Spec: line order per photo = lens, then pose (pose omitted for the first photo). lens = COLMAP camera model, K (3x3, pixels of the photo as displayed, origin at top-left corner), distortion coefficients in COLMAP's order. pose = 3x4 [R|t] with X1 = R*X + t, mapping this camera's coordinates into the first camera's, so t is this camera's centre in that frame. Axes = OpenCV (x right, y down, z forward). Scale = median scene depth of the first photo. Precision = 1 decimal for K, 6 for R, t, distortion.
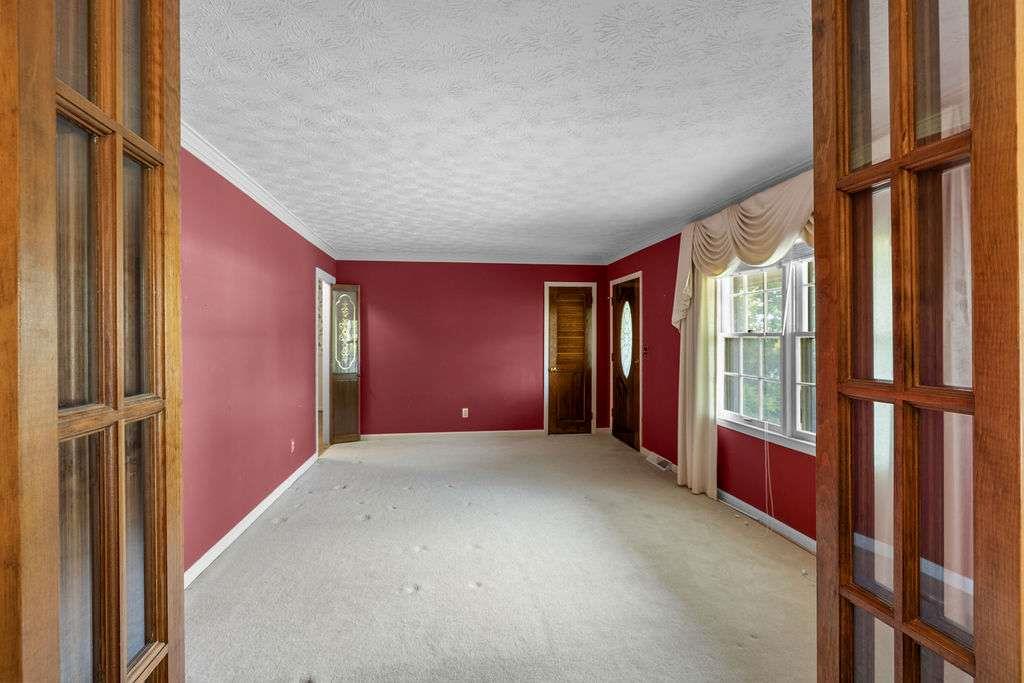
lens RADIAL K [[487.4, 0, 512.0], [0, 487.4, 341.5], [0, 0, 1]] dist [-0.001950, -0.000565]
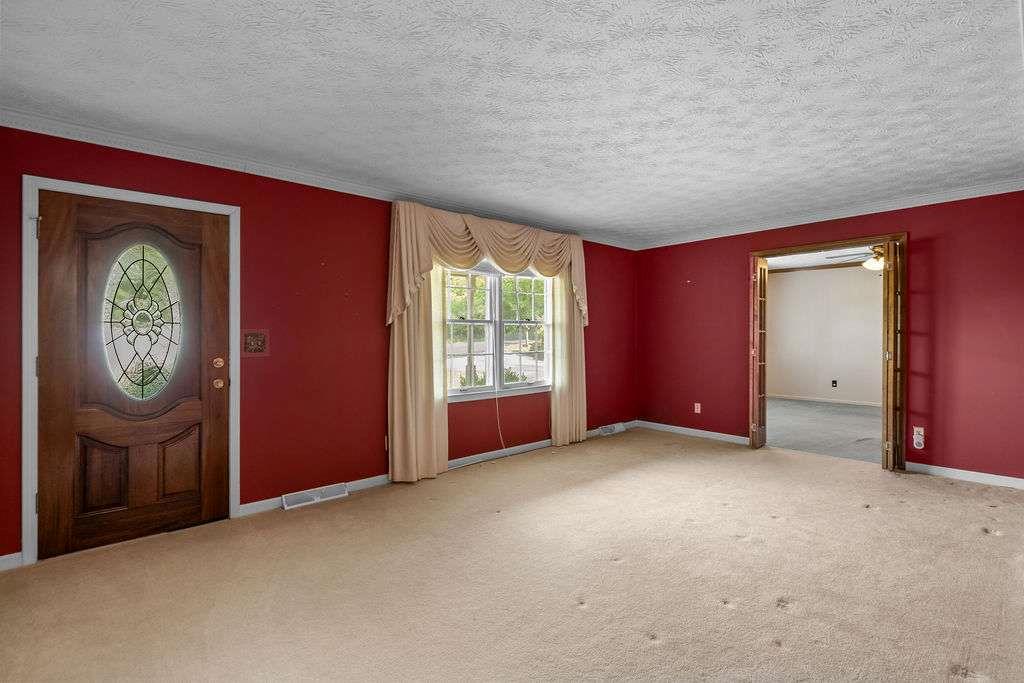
lens RADIAL K [[487.4, 0, 512.0], [0, 487.4, 341.5], [0, 0, 1]] dist [-0.001950, -0.000565]
pose [[-0.524776, -0.007317, 0.851209, -0.580083], [0.014199, 0.999749, 0.017348, 0.016572], [-0.851122, 0.021190, -0.524541, 1.442241]]
